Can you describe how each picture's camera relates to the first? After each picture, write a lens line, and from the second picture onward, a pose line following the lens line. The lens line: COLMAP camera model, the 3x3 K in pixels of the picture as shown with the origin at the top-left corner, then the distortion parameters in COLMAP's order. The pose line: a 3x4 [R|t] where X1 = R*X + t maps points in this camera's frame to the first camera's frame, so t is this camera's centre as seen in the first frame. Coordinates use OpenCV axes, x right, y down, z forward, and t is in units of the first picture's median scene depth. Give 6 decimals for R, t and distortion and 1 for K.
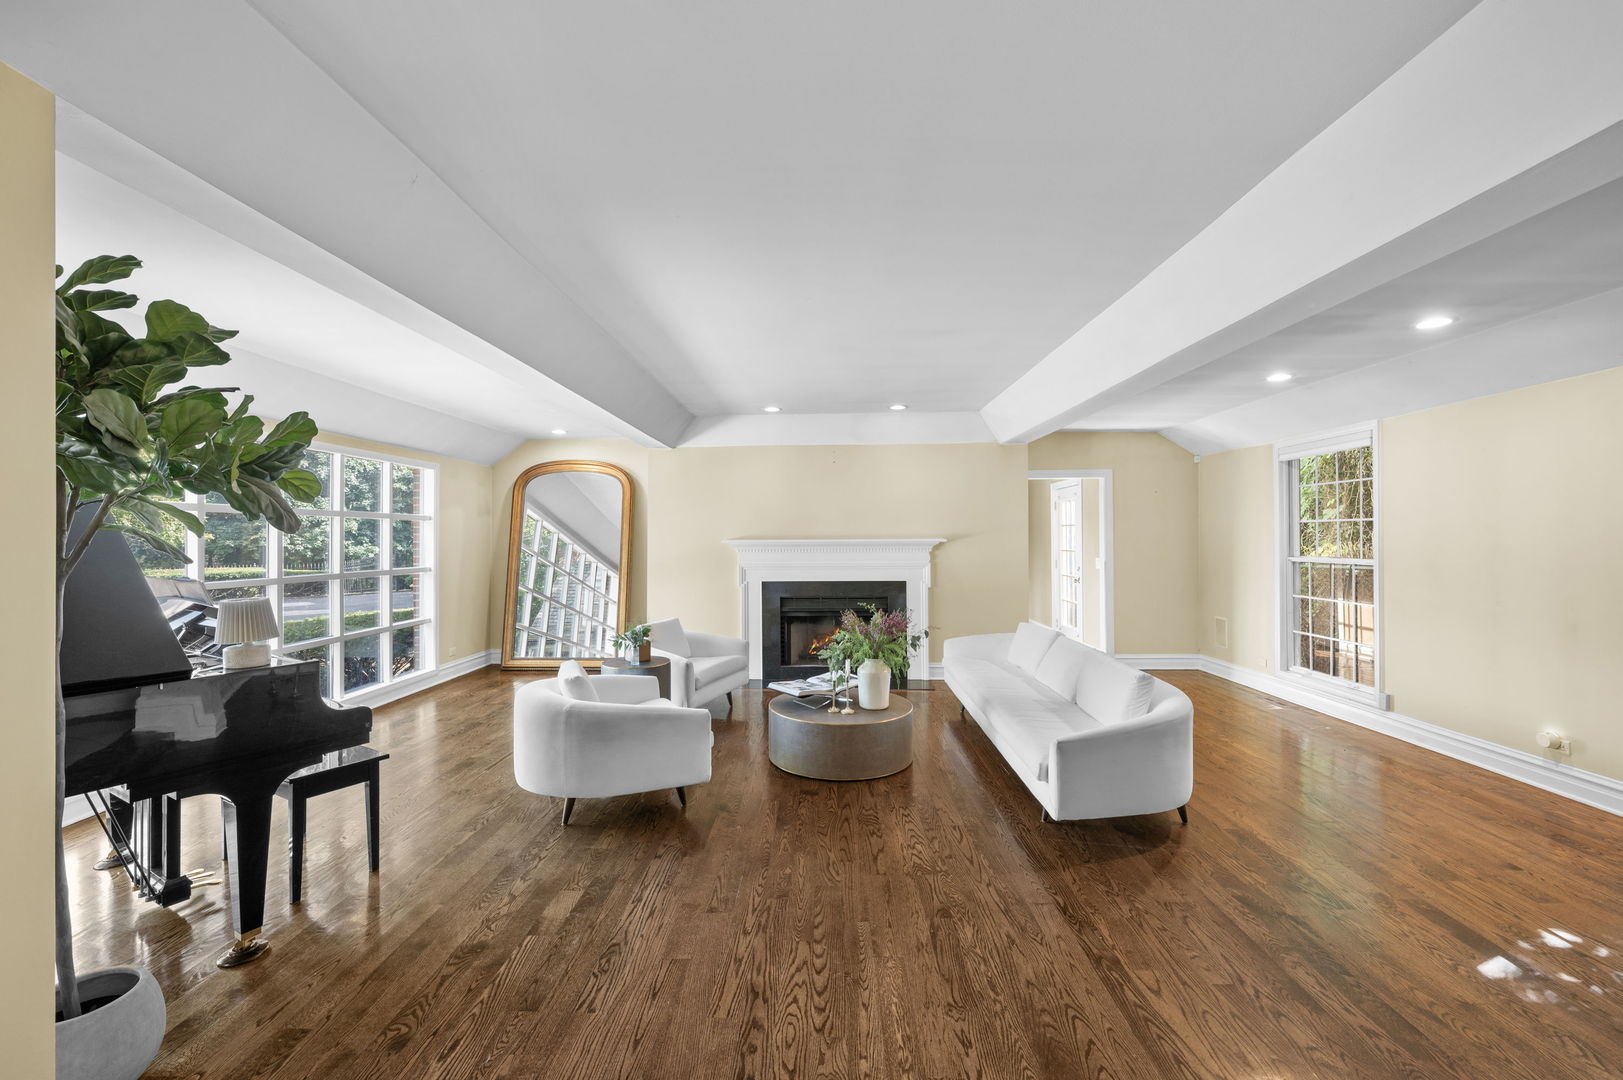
lens RADIAL K [[653.8, 0, 809.2], [0, 653.8, 530.5], [0, 0, 1]] dist [-0.000612, -0.000101]
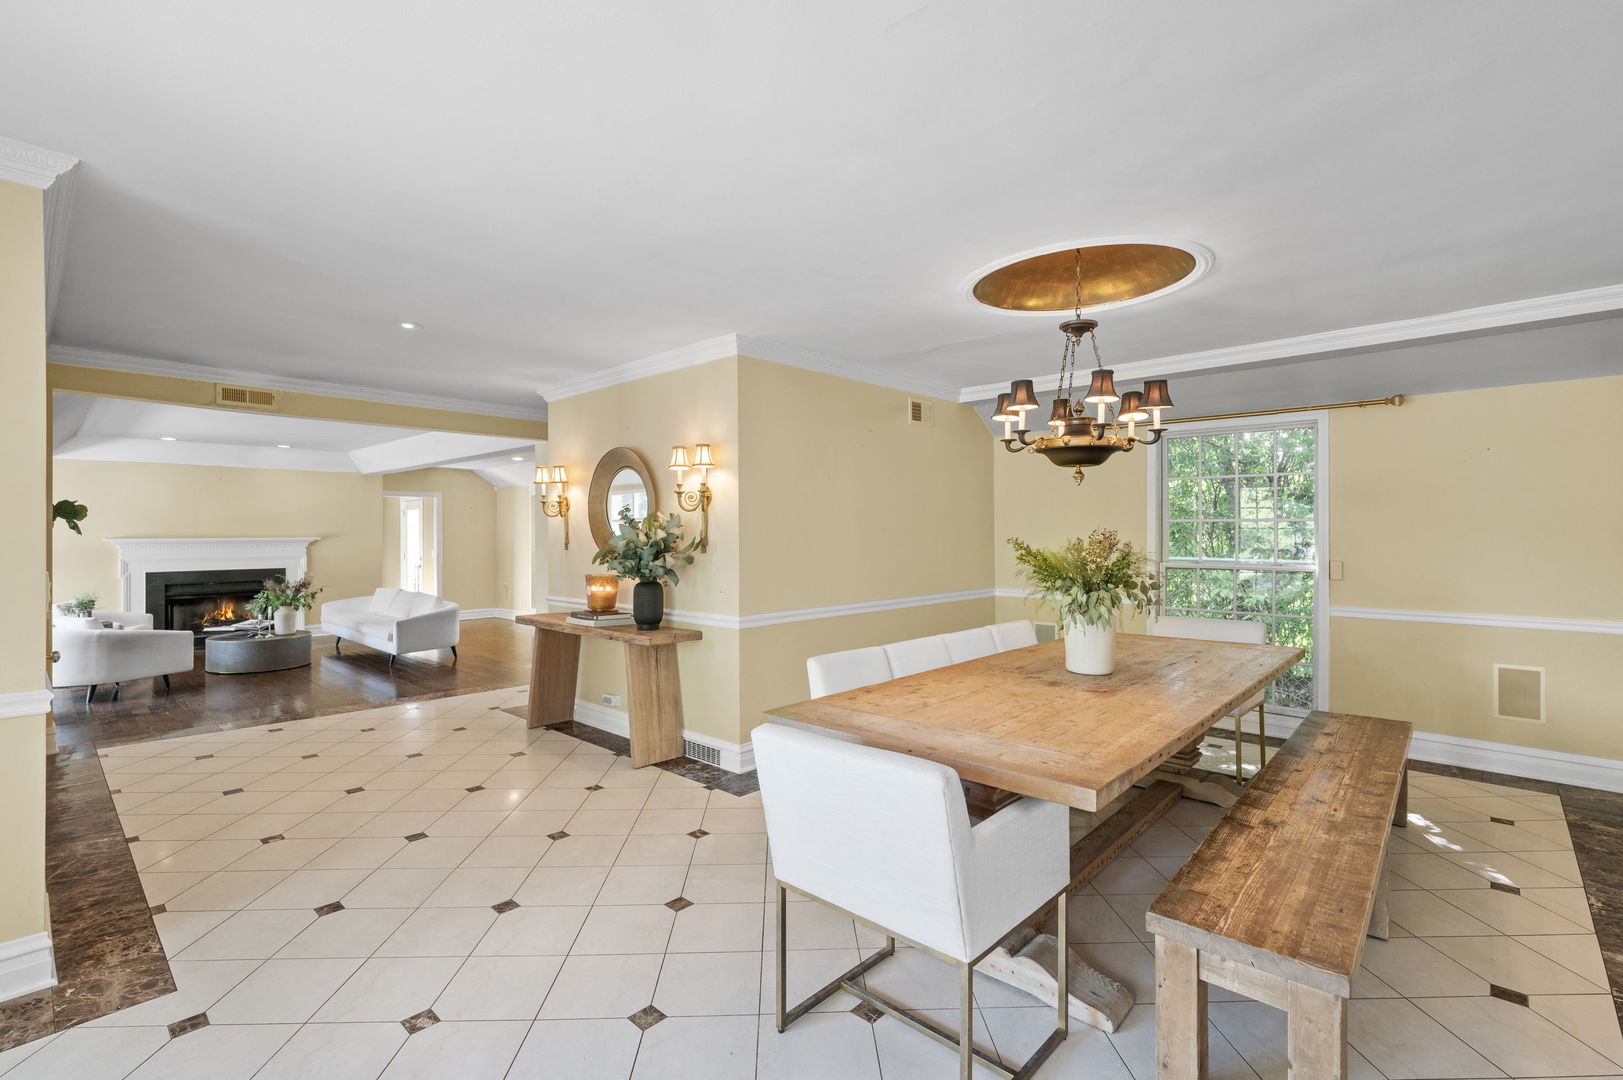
lens RADIAL K [[734.3, 0, 811.5], [0, 734.3, 540.0], [0, 0, 1]] dist [-0.000613, -0.000059]
pose [[0.655518, -0.002733, 0.755175, -0.299345], [-0.009064, 0.999893, 0.011487, -0.010415], [-0.755125, -0.014374, 0.655423, -0.868865]]
